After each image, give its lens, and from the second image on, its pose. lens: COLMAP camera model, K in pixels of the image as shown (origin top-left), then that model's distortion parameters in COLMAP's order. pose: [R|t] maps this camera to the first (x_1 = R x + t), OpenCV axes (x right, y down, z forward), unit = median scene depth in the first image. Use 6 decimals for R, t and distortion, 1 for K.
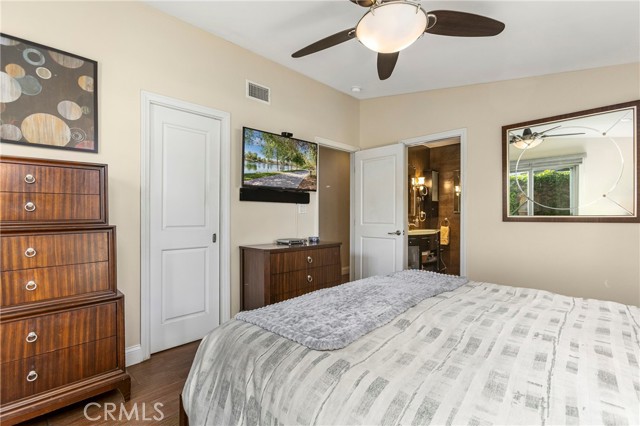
lens RADIAL K [[291.3, 0, 322.6], [0, 291.3, 214.2], [0, 0, 1]] dist [-0.010522, 0.005762]
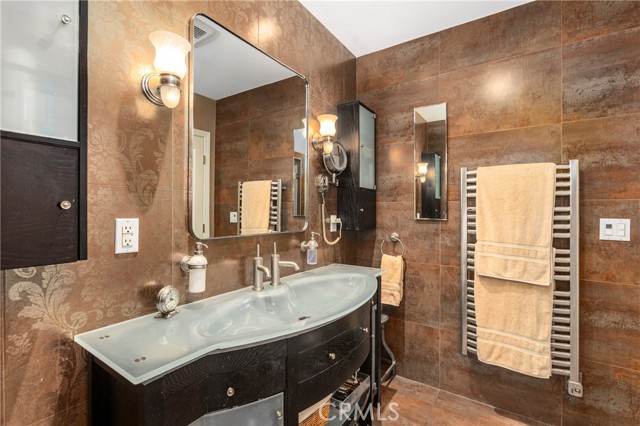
lens RADIAL K [[291.3, 0, 322.7], [0, 291.3, 211.9], [0, 0, 1]] dist [-0.010522, 0.005762]
pose [[0.976775, 0.001388, 0.214262, 0.252522], [-0.001562, 0.999999, 0.000640, -0.015276], [-0.214261, -0.000960, 0.976776, 0.653270]]
